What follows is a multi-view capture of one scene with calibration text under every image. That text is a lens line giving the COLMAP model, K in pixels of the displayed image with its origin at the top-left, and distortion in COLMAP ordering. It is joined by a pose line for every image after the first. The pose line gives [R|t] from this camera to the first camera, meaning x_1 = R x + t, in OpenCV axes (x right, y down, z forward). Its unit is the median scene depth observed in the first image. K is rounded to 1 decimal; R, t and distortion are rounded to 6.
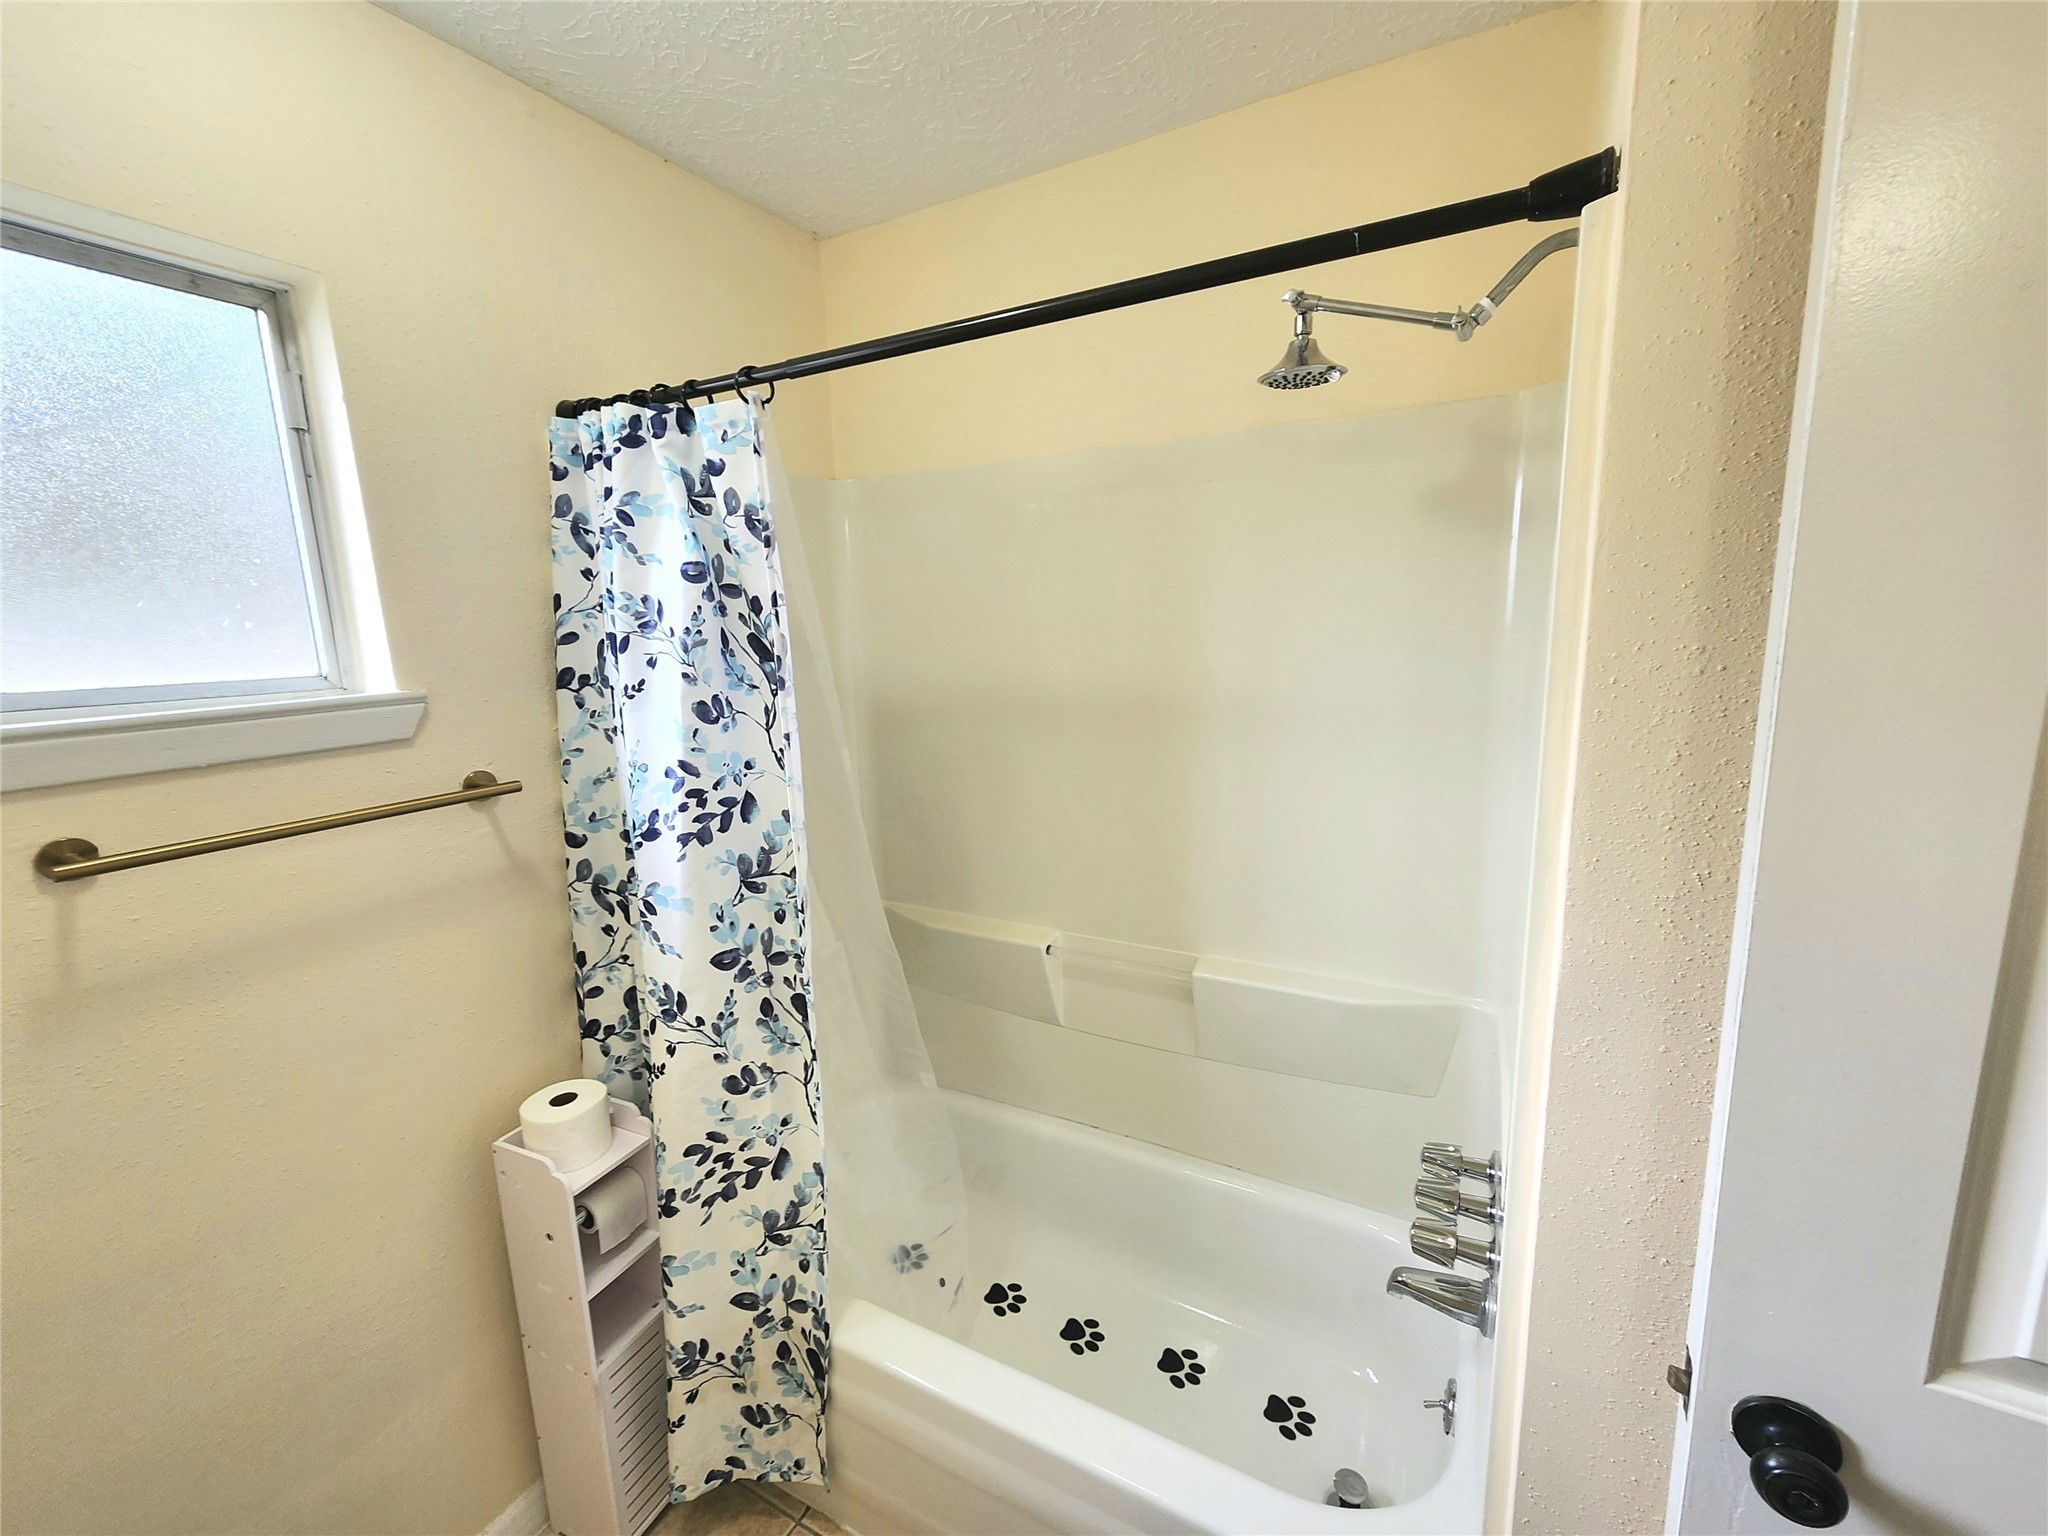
lens RADIAL K [[836.6, 0, 1024.0], [0, 836.6, 769.7], [0, 0, 1]] dist [0.000992, -0.000008]
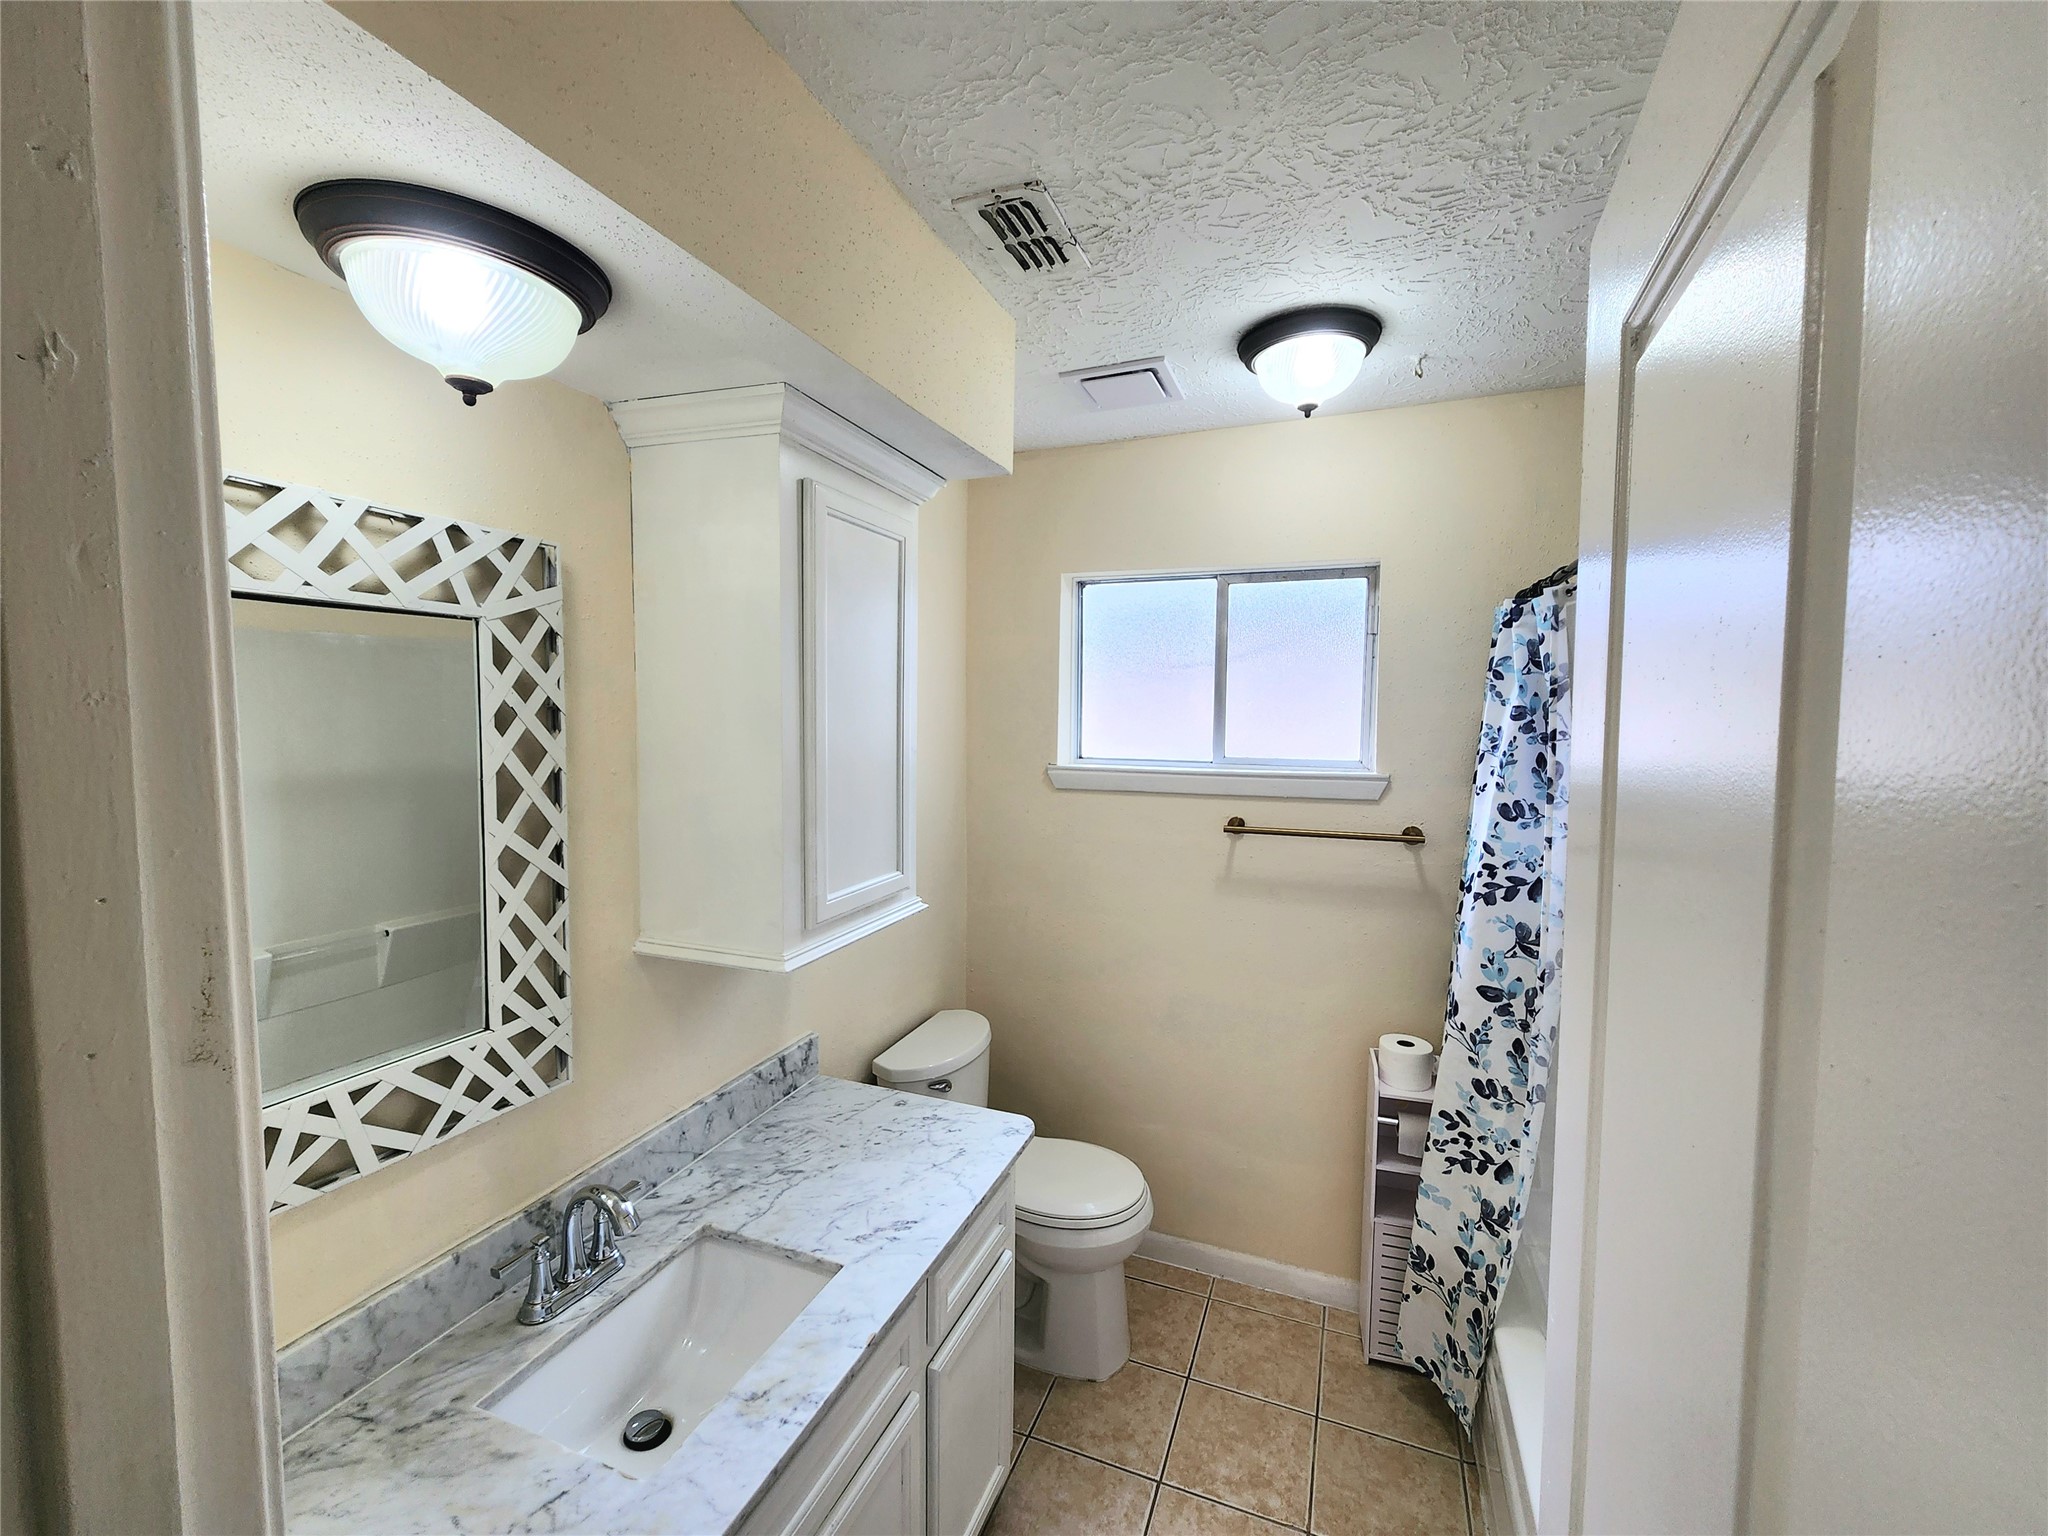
lens RADIAL K [[836.6, 0, 1025.5], [0, 836.6, 764.1], [0, 0, 1]] dist [0.000992, -0.000008]
pose [[0.123136, 0.096746, -0.987663, 0.850356], [-0.187500, 0.979580, 0.072578, -0.093323], [0.974516, 0.176250, 0.138761, 0.012980]]
